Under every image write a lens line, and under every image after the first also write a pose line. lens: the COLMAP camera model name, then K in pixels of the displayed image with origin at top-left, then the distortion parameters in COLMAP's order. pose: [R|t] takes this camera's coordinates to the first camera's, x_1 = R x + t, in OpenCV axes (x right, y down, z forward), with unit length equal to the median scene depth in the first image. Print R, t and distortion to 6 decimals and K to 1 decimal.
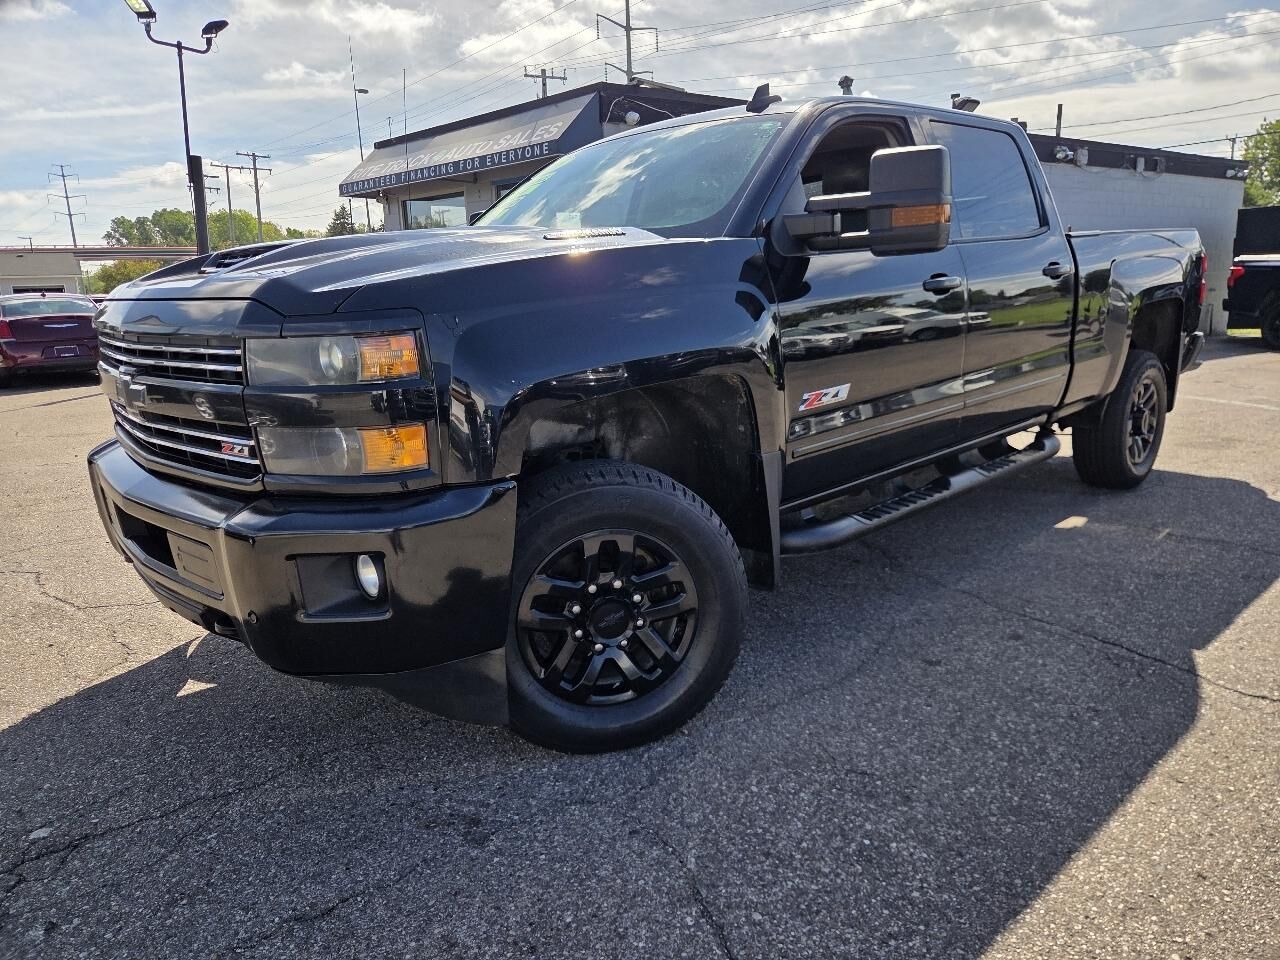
lens RADIAL K [[943.1, 0, 637.1], [0, 943.1, 474.8], [0, 0, 1]] dist [0.067984, -0.069927]
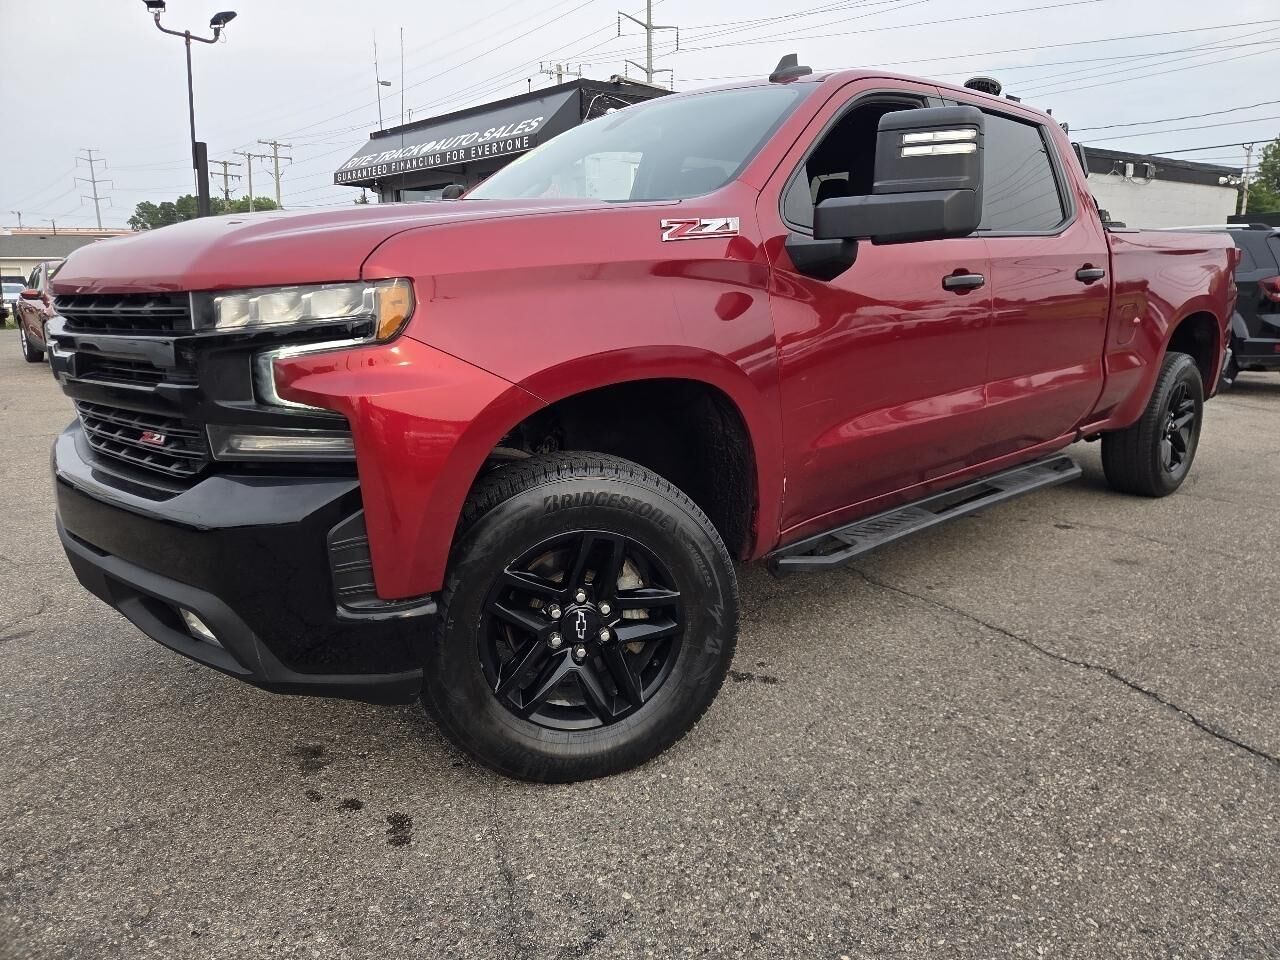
lens RADIAL K [[939.0, 0, 642.5], [0, 939.0, 459.0], [0, 0, 1]] dist [0.071682, -0.074018]
pose [[0.999687, 0.023475, -0.008667, 0.139161], [-0.023563, 0.999670, -0.010215, 0.021087], [0.008424, 0.010416, 0.999910, -0.057430]]
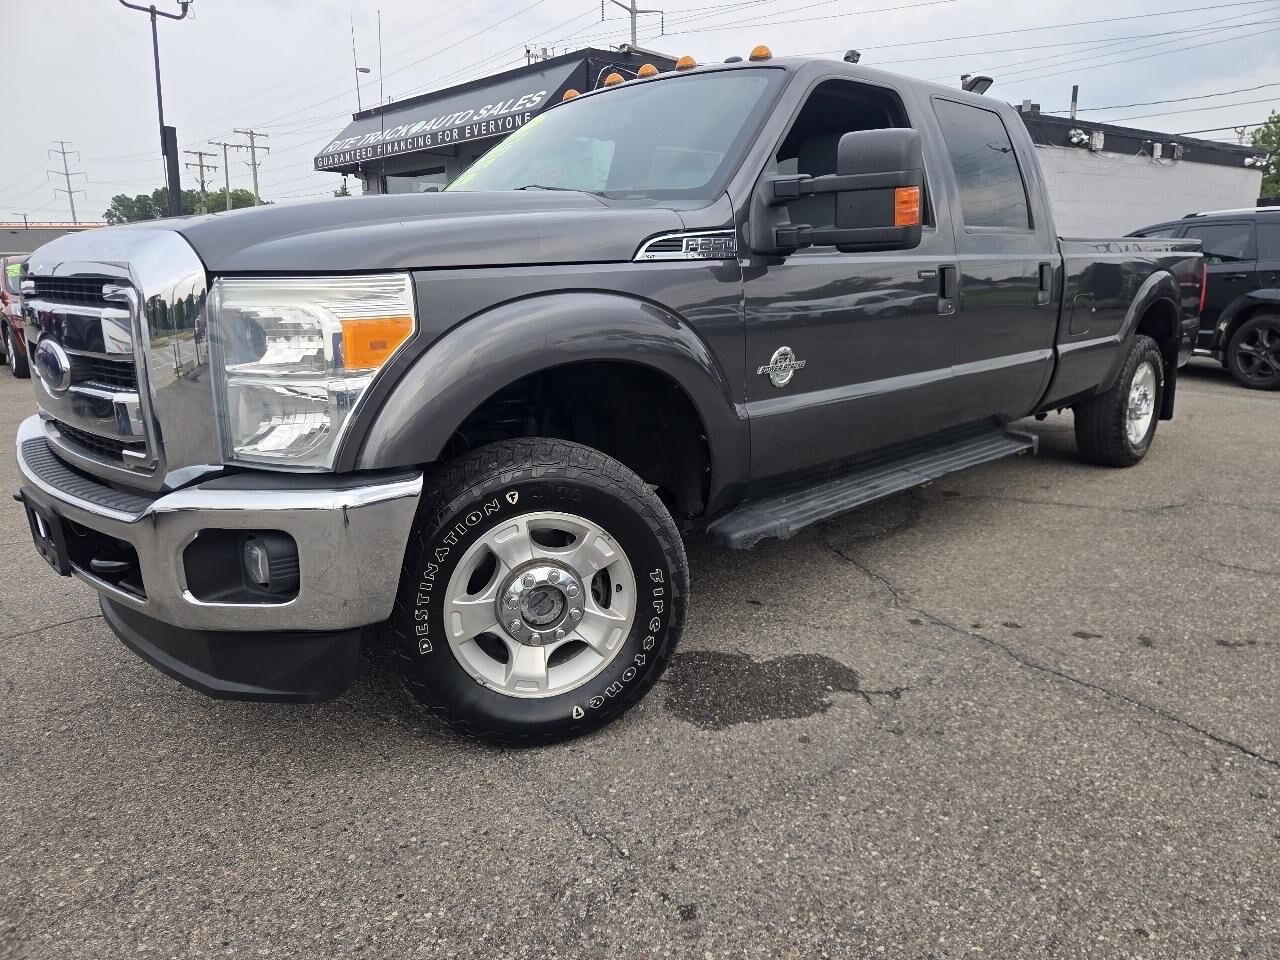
lens RADIAL K [[942.5, 0, 642.5], [0, 942.5, 474.7], [0, 0, 1]] dist [0.067327, -0.066733]
pose [[0.999905, 0.012723, 0.005221, 0.045733], [-0.012795, 0.999820, 0.014011, -0.032026], [-0.005041, -0.014076, 0.999888, 0.199884]]
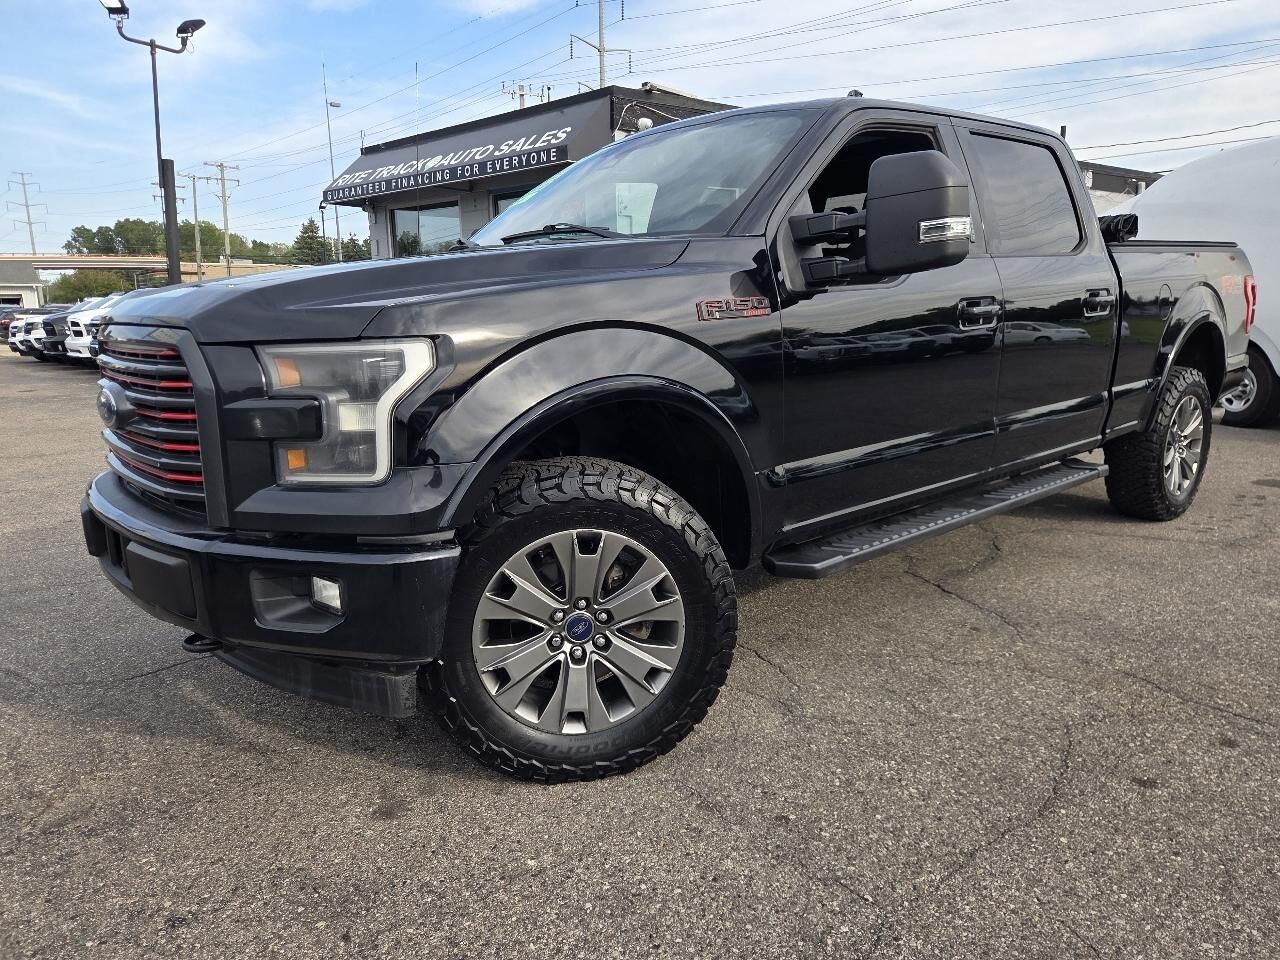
lens RADIAL K [[943.1, 0, 637.1], [0, 943.1, 474.8], [0, 0, 1]] dist [0.067984, -0.069927]
pose [[0.999360, 0.009853, 0.034383, -0.127803], [-0.009198, 0.999774, -0.019150, -0.034297], [-0.034564, 0.018821, 0.999225, 0.207512]]
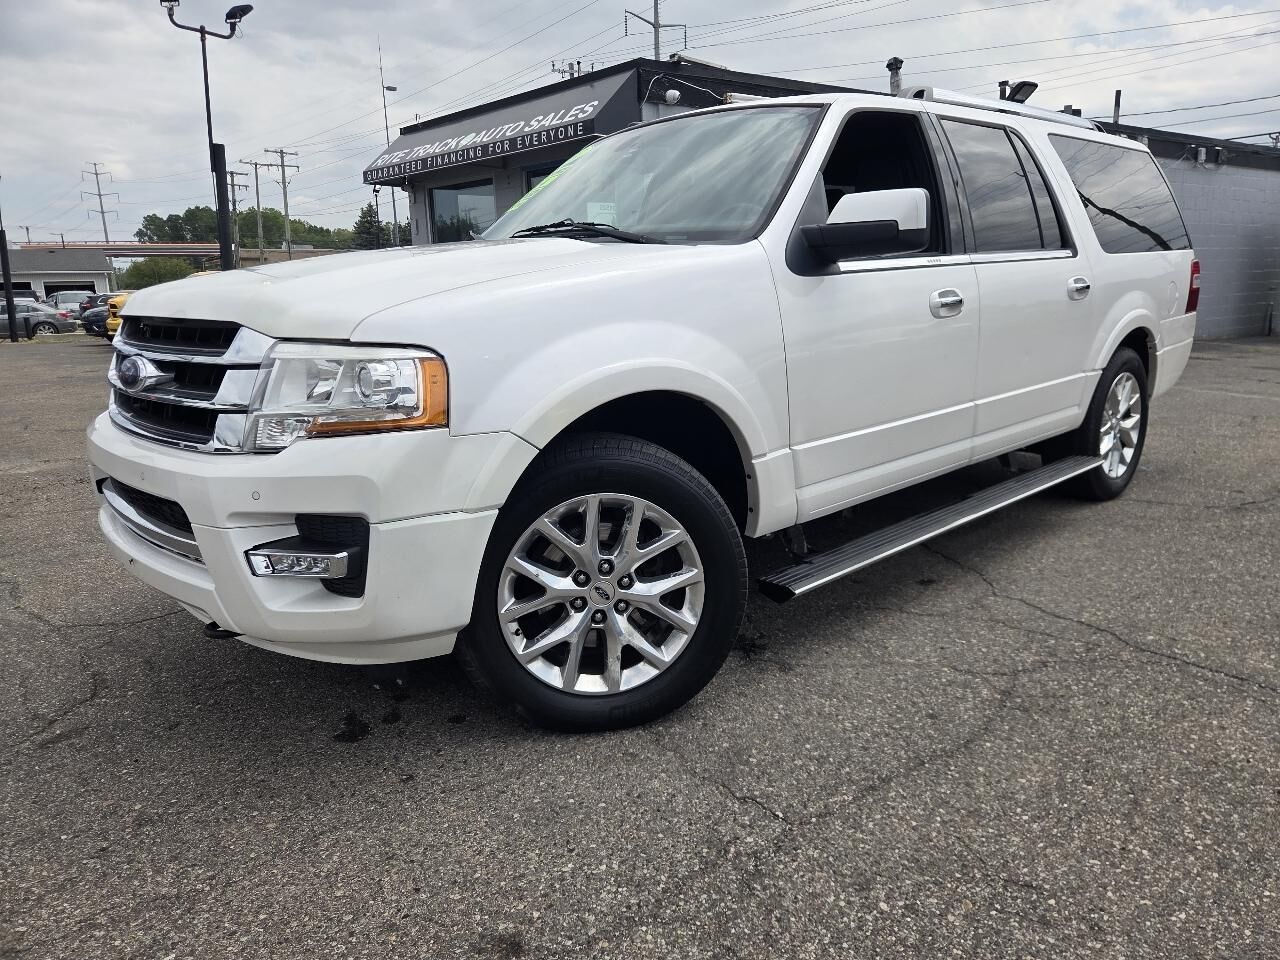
lens RADIAL K [[944.0, 0, 635.9], [0, 944.0, 481.6], [0, 0, 1]] dist [0.069623, -0.076248]
pose [[0.999622, 0.010643, -0.025362, -0.040625], [-0.010465, 0.999920, 0.007131, -0.005839], [0.025436, -0.006863, 0.999653, 0.173301]]
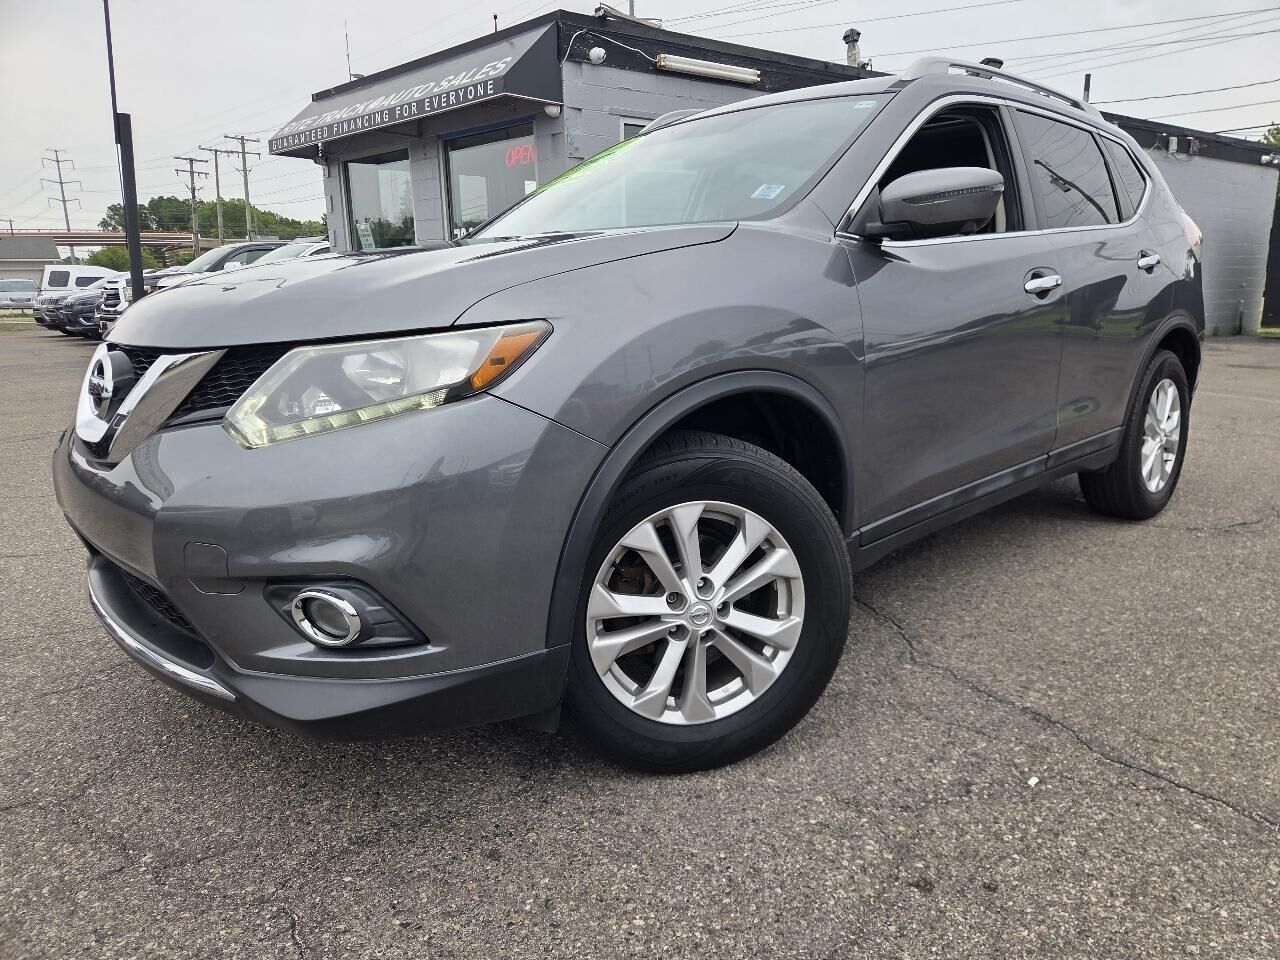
lens RADIAL K [[949.2, 0, 650.0], [0, 949.2, 480.8], [0, 0, 1]] dist [0.061206, -0.062340]
pose [[0.999806, 0.013812, 0.014014, 0.107167], [-0.013925, 0.999871, 0.007988, -0.025939], [-0.013902, -0.008181, 0.999870, 0.471727]]
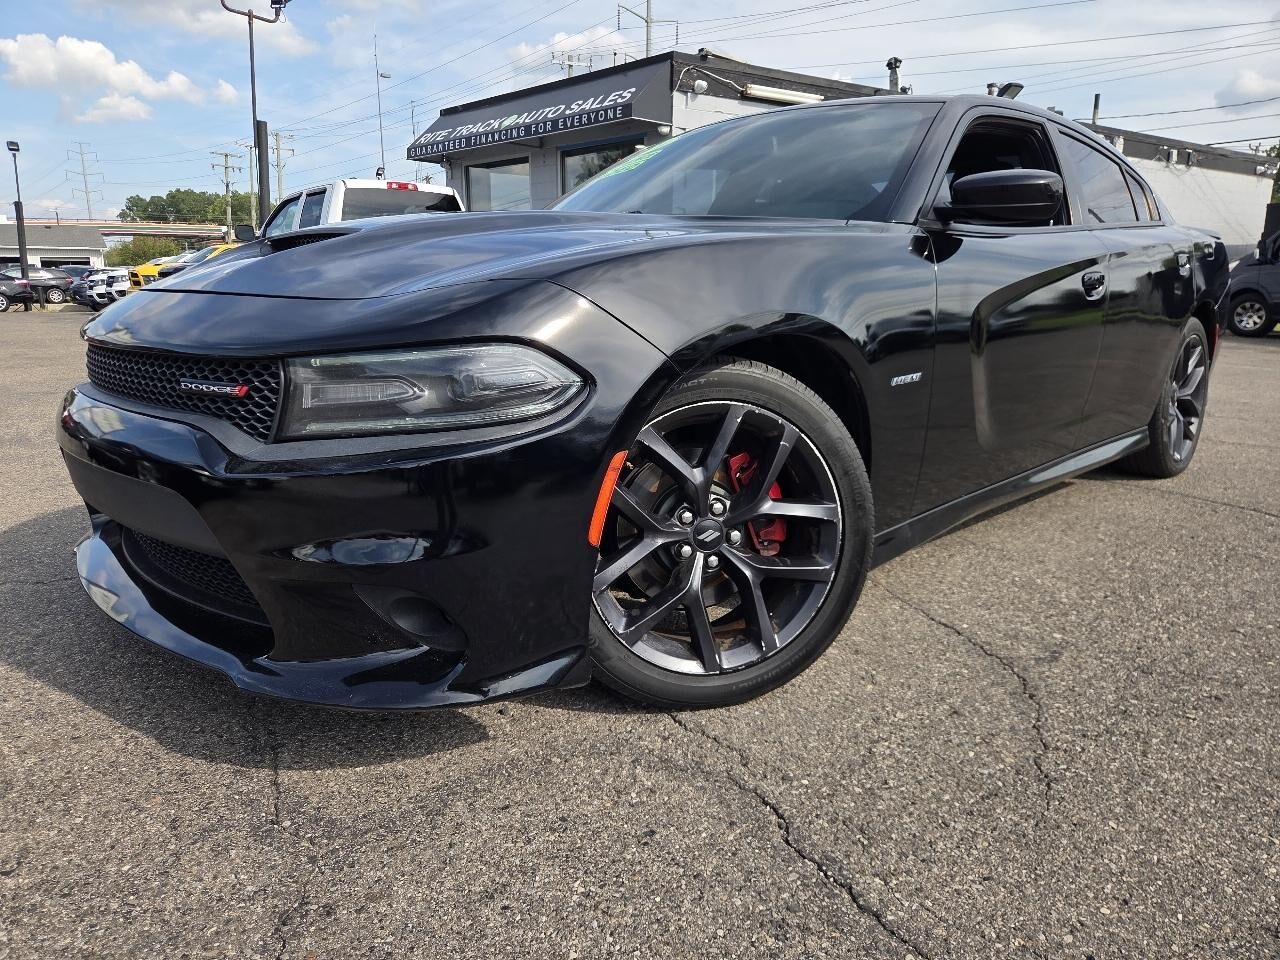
lens RADIAL K [[942.6, 0, 621.4], [0, 942.6, 479.6], [0, 0, 1]] dist [0.054339, -0.053132]
pose [[0.999202, 0.035814, -0.017670, -0.179966], [-0.035610, 0.999297, 0.011729, 0.162573], [0.018078, -0.011091, 0.999775, -0.195998]]
